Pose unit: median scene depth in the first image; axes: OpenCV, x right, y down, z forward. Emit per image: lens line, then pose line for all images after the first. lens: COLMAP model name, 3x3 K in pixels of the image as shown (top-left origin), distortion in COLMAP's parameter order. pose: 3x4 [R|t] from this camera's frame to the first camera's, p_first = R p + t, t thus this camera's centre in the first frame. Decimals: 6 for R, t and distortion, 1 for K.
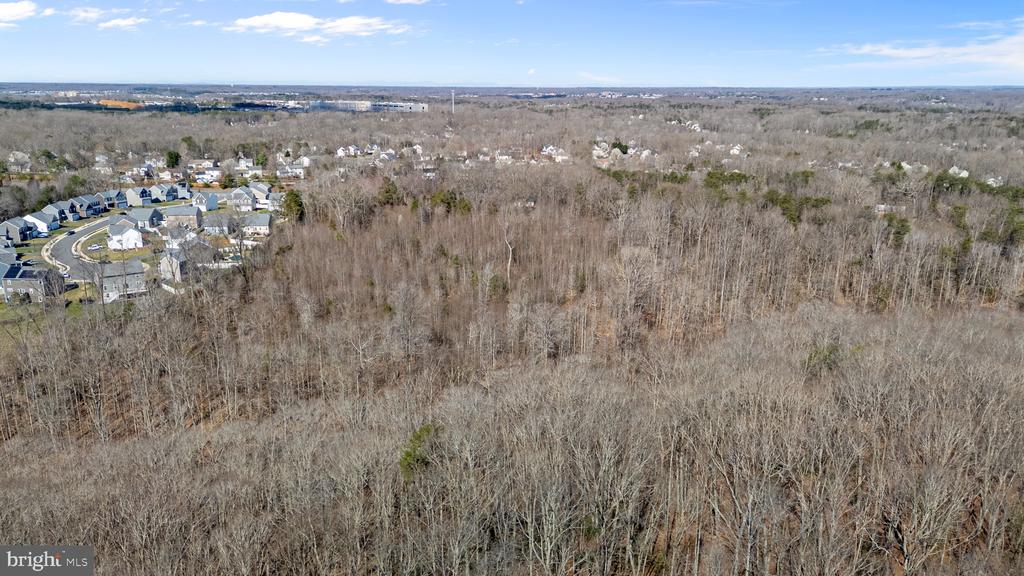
lens RADIAL K [[746.6, 0, 514.8], [0, 746.6, 285.8], [0, 0, 1]] dist [0.067280, -0.061588]
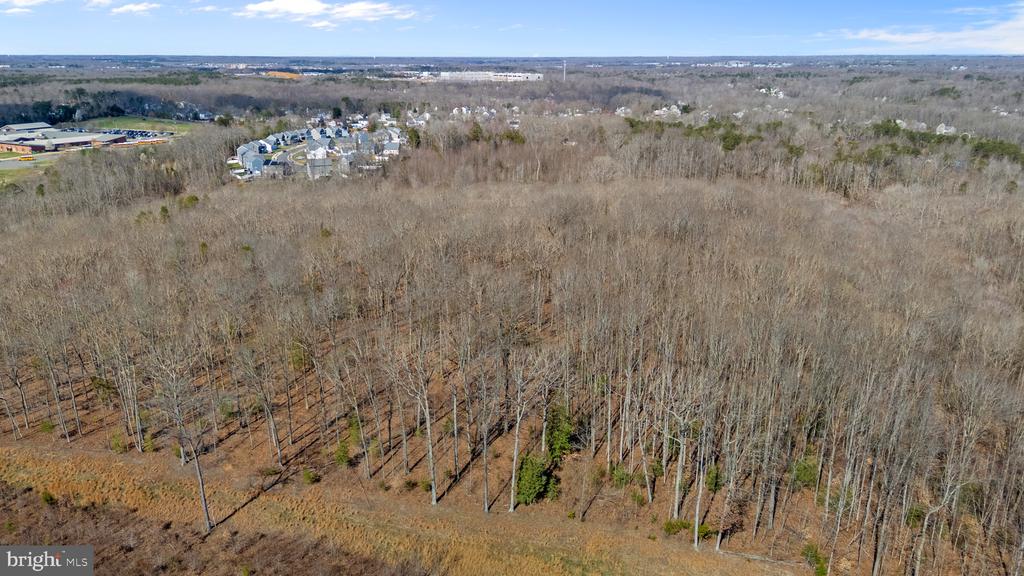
lens RADIAL K [[736.9, 0, 514.3], [0, 736.9, 316.8], [0, 0, 1]] dist [0.067735, -0.059096]
pose [[0.985376, 0.052618, -0.162067, 0.123029], [-0.039975, 0.995968, 0.080312, 0.089462], [0.165639, -0.072659, 0.983506, -0.346254]]
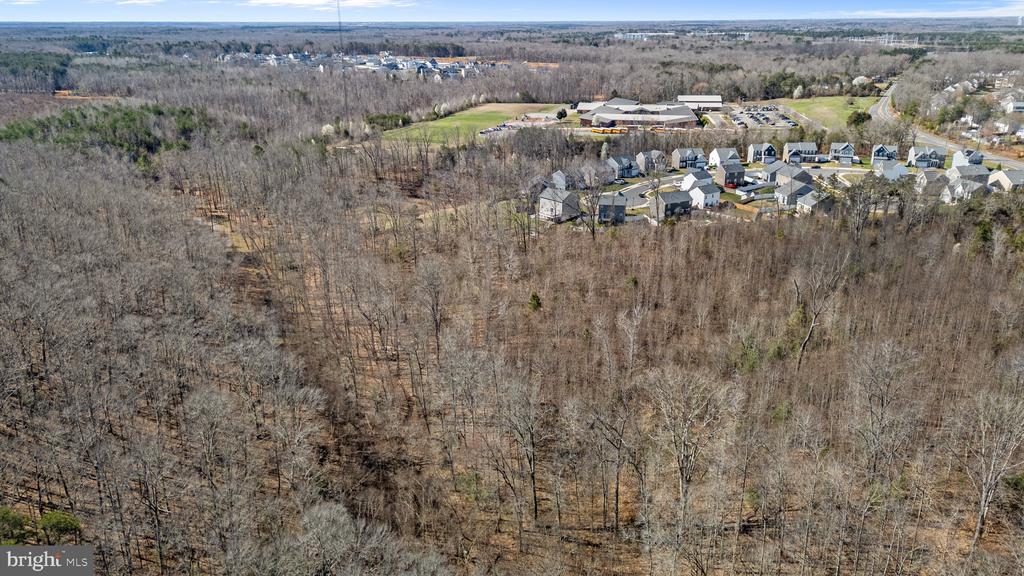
lens RADIAL K [[746.6, 0, 514.8], [0, 746.6, 285.8], [0, 0, 1]] dist [0.067280, -0.061588]
pose [[0.049798, 0.330708, -0.942418, 0.290000], [-0.252614, 0.917079, 0.308468, -0.111171], [0.966285, 0.222706, 0.129210, 0.392093]]
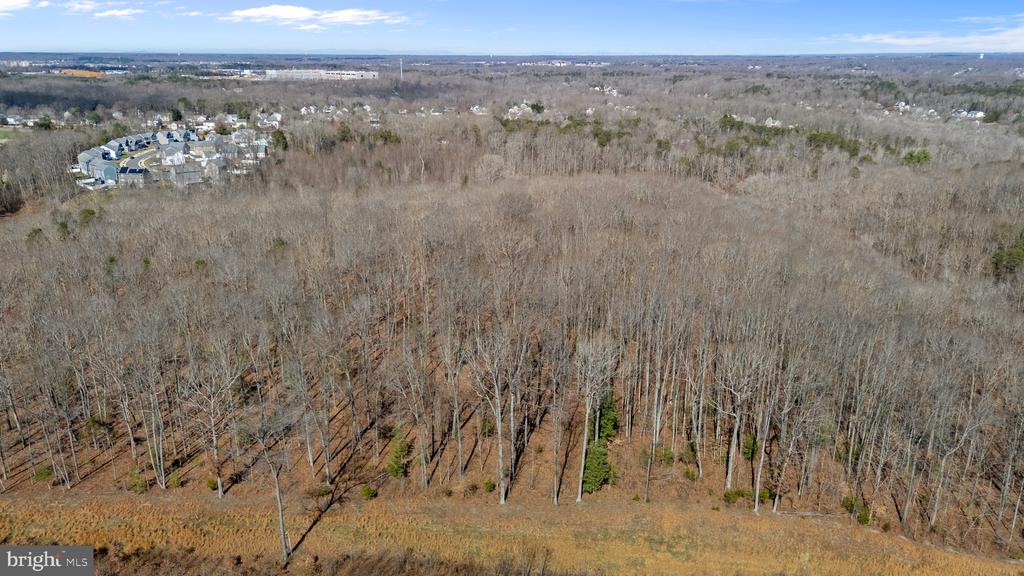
lens RADIAL K [[755.3, 0, 514.1], [0, 755.3, 287.0], [0, 0, 1]] dist [0.061209, -0.047334]
pose [[0.998528, -0.018622, 0.050951, 0.057652], [0.016711, 0.999150, 0.037690, 0.090878], [-0.051610, -0.036783, 0.997990, -0.361020]]
